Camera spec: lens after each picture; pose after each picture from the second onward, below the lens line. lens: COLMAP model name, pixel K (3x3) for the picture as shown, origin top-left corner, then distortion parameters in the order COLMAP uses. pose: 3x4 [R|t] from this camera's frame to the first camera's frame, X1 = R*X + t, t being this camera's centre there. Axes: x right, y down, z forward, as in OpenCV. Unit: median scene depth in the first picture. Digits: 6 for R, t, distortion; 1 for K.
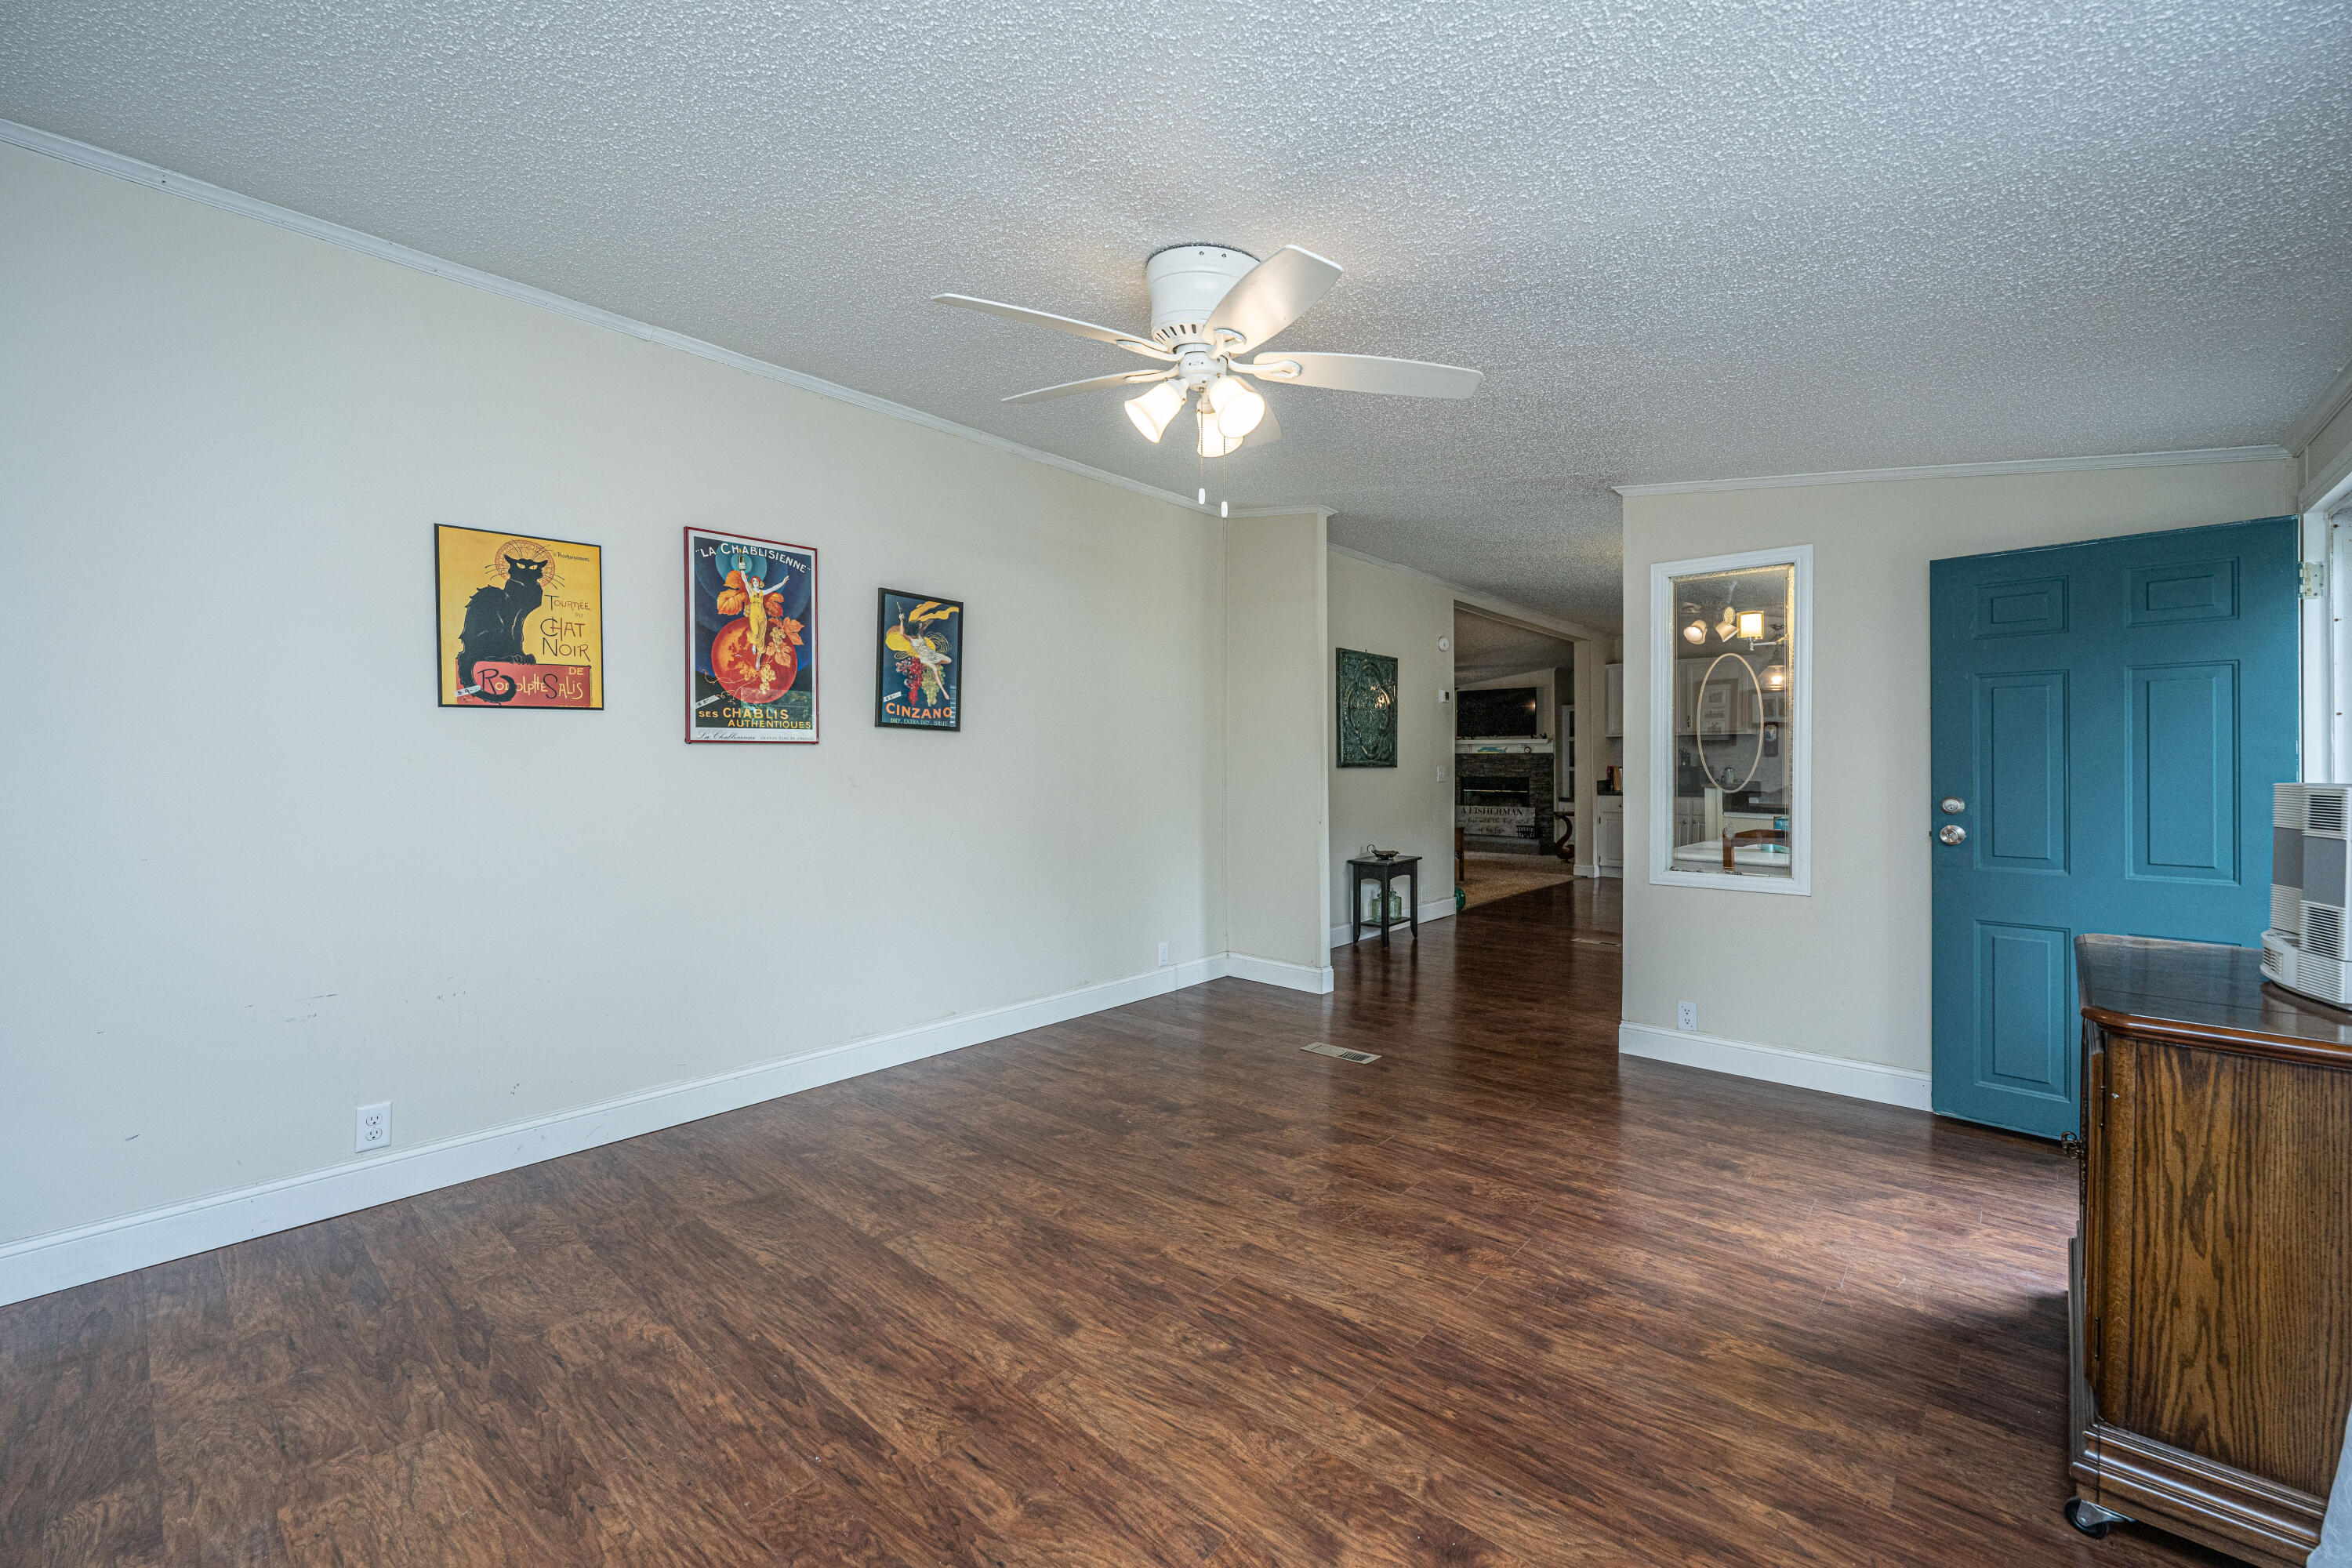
lens RADIAL K [[939.5, 0, 1189.8], [0, 939.5, 749.0], [0, 0, 1]] dist [-0.000349, 0.000050]
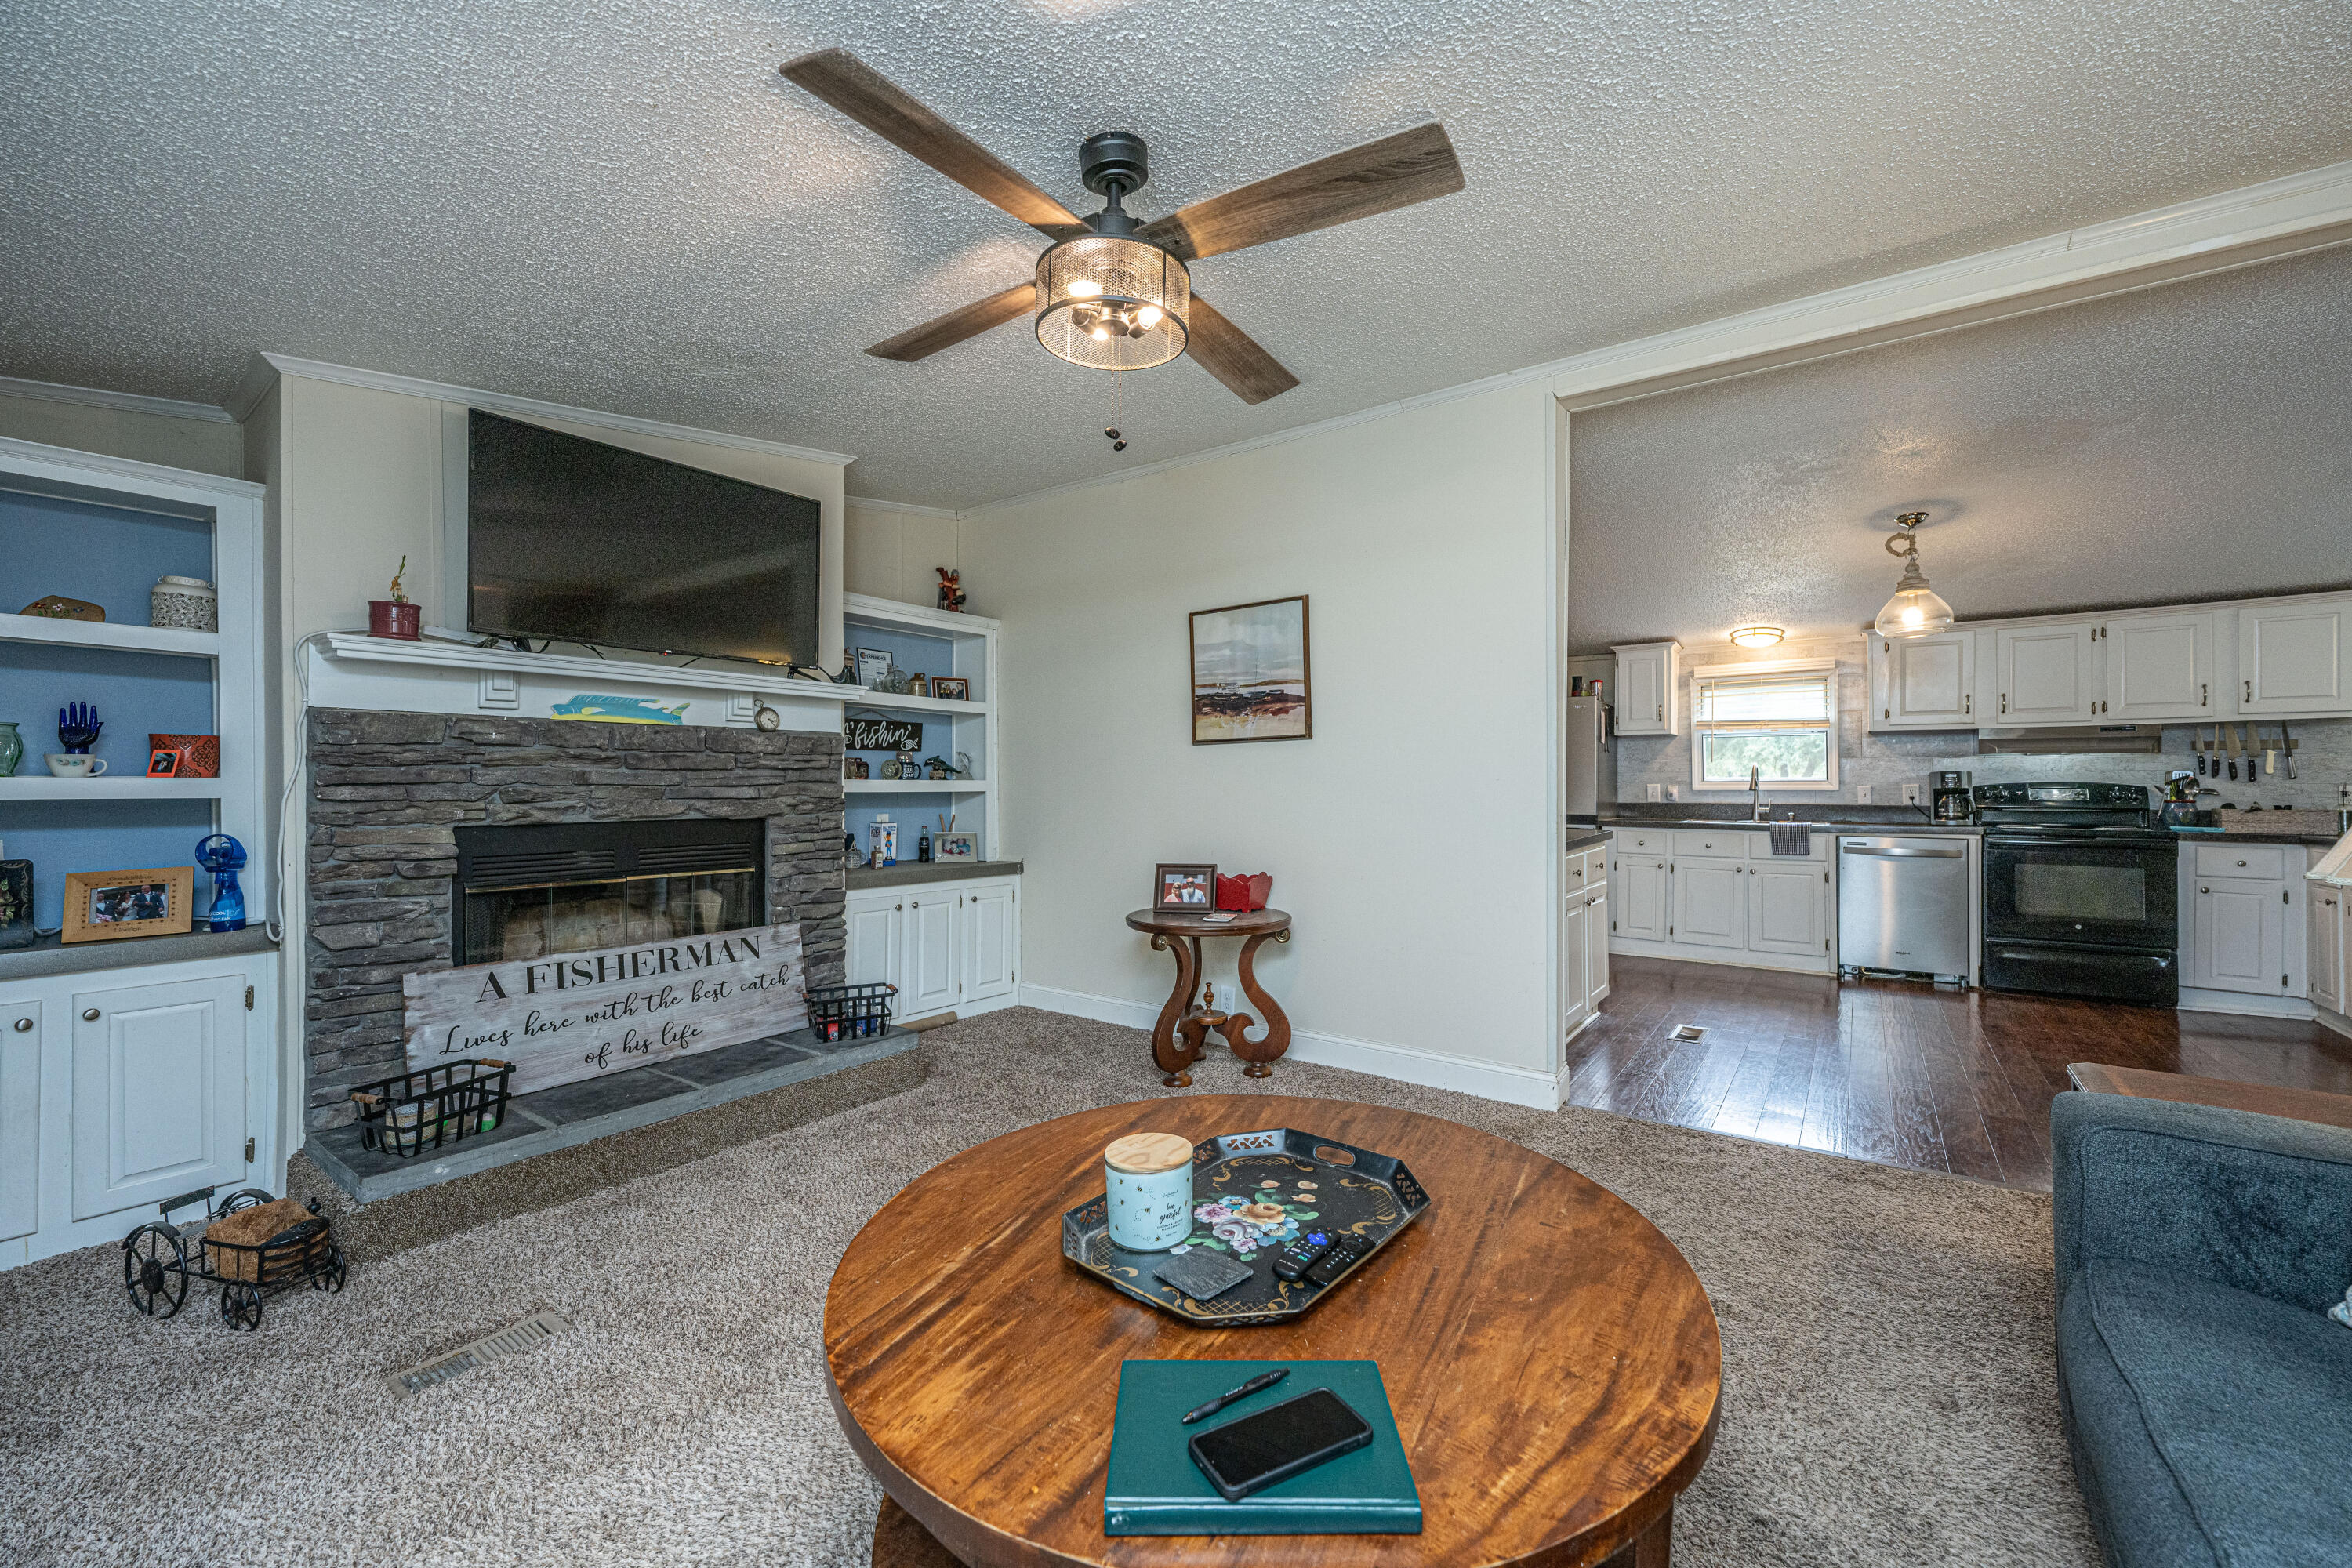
lens RADIAL K [[933.2, 0, 1189.5], [0, 933.2, 782.4], [0, 0, 1]] dist [0.000323, 0.000043]
pose [[-0.077469, -0.004488, 0.996985, 0.076124], [-0.019751, 0.999801, 0.002966, 0.016532], [-0.996799, -0.019462, -0.077542, 0.899840]]
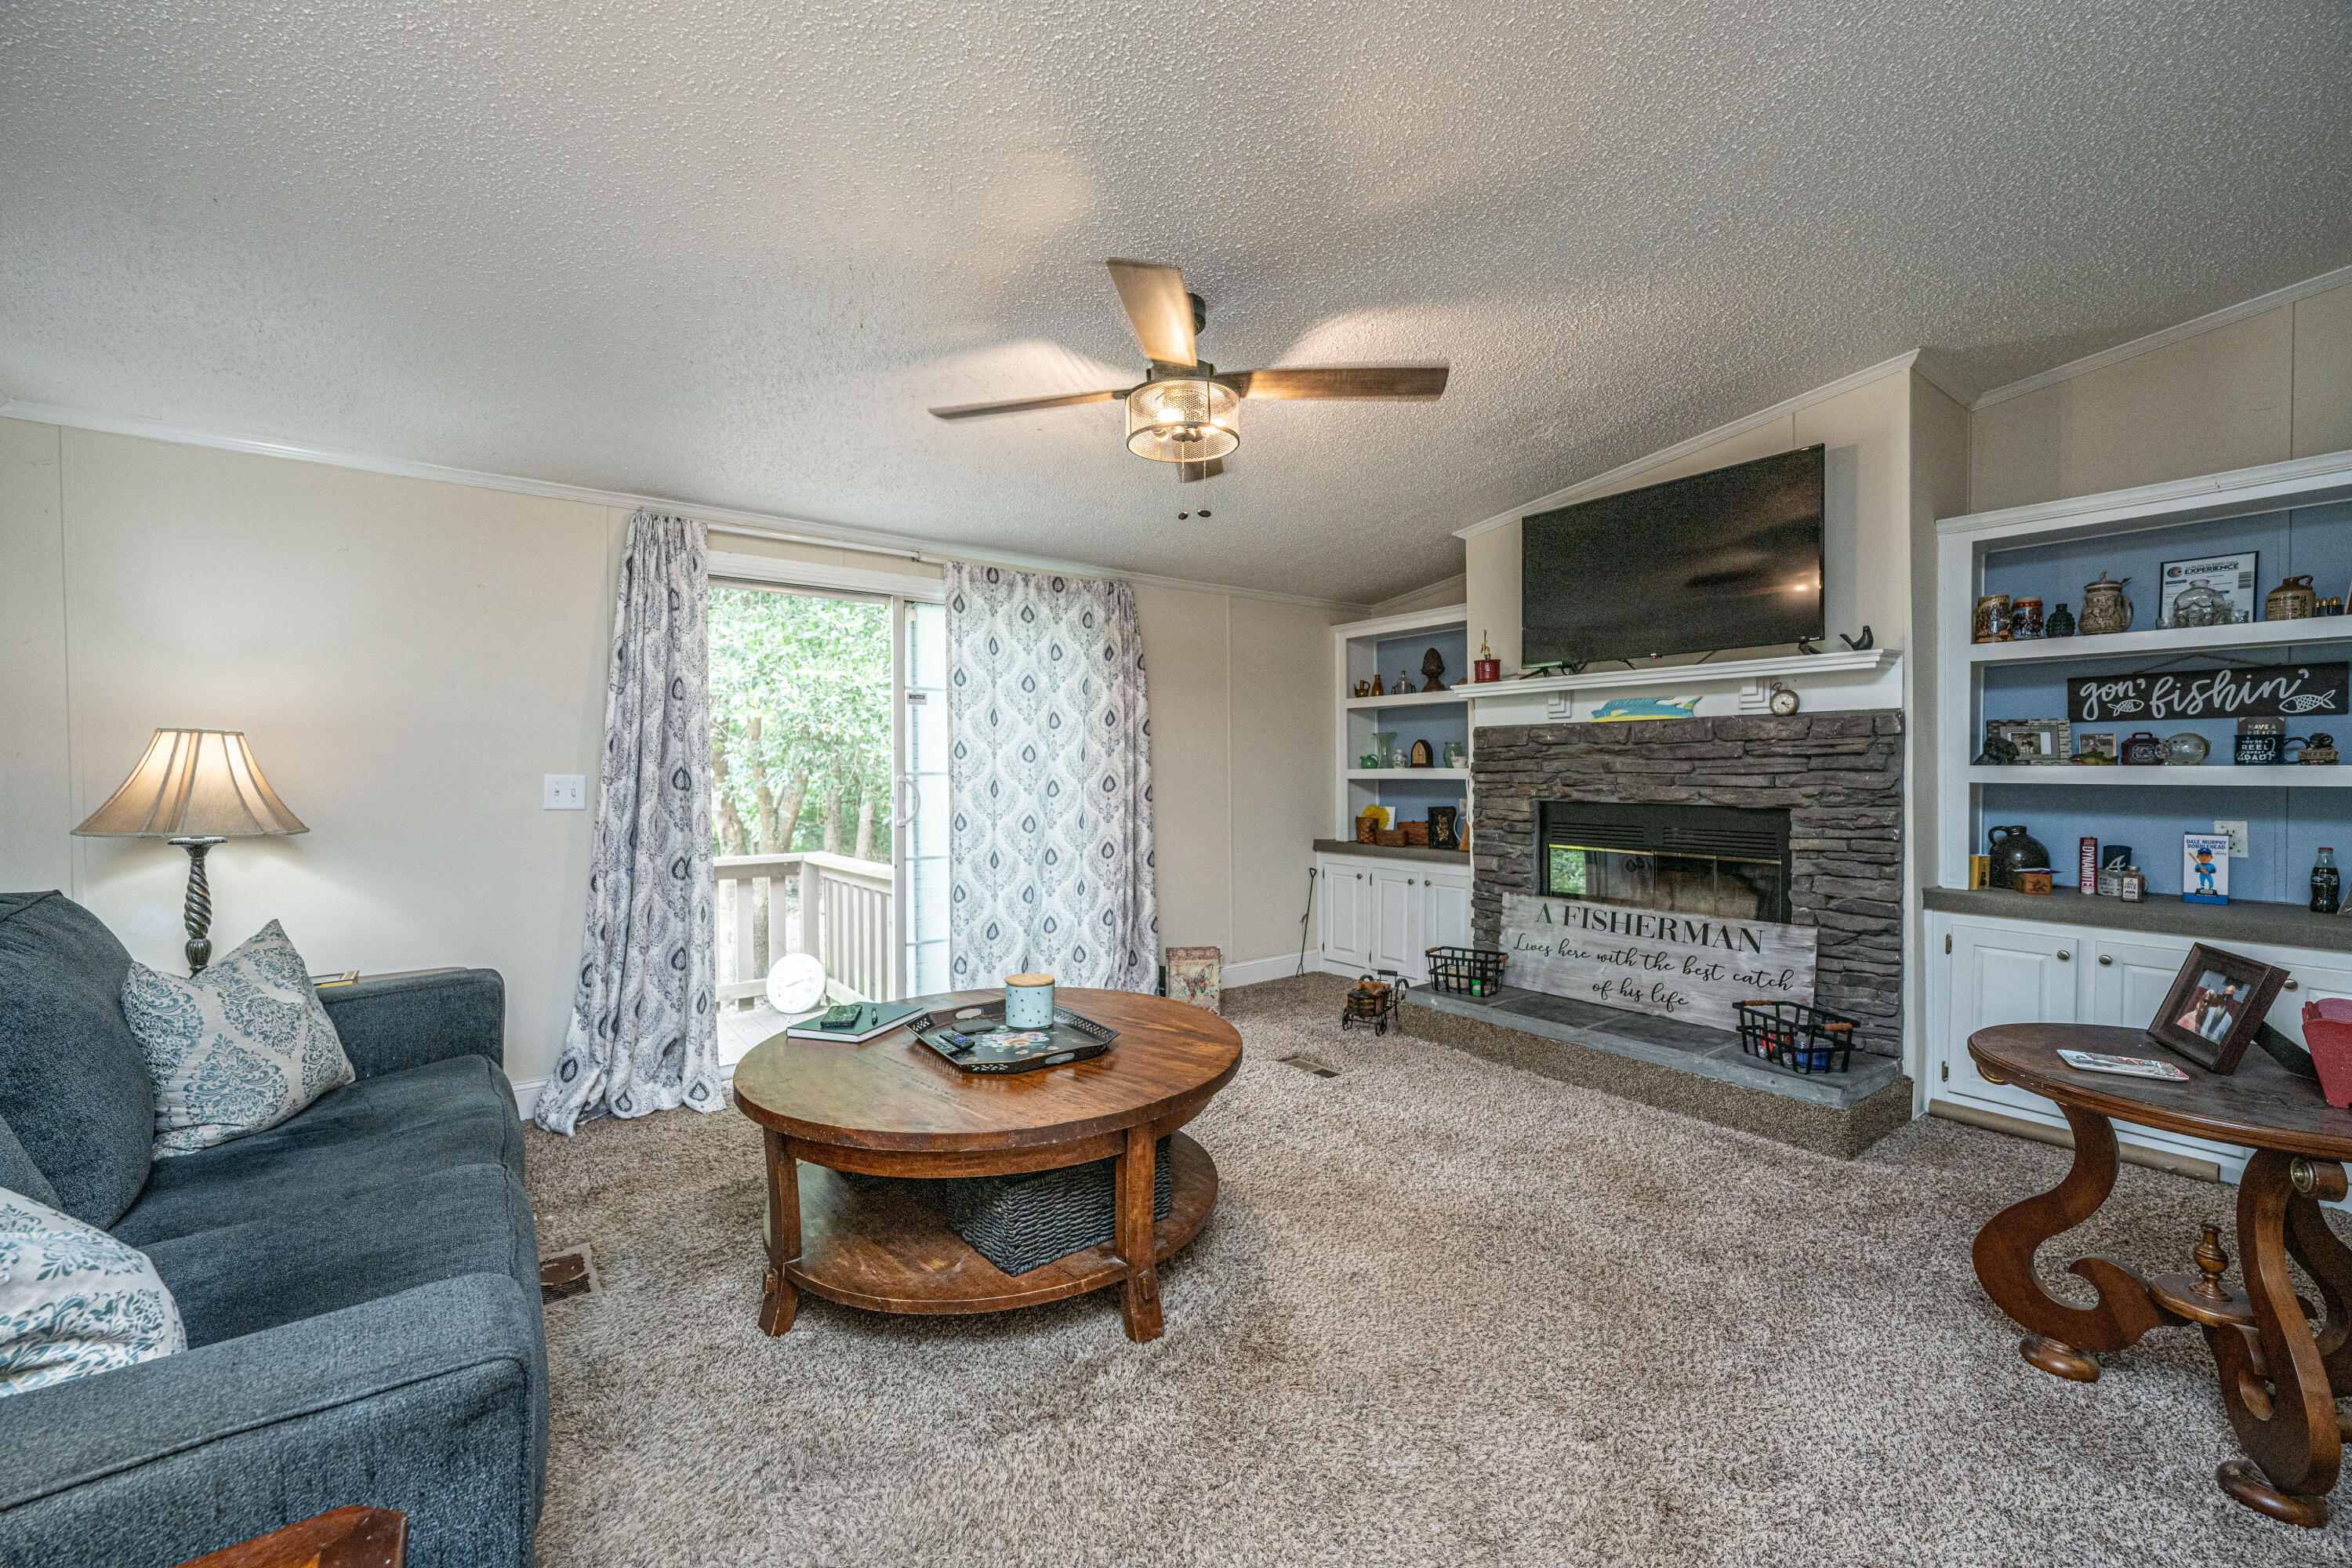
lens RADIAL K [[933.2, 0, 1189.5], [0, 933.2, 782.4], [0, 0, 1]] dist [0.000323, 0.000043]
pose [[0.976679, -0.005032, -0.214646, 0.255854], [0.012099, 0.999427, 0.031623, 0.012963], [0.214363, -0.033482, 0.976180, 0.716534]]
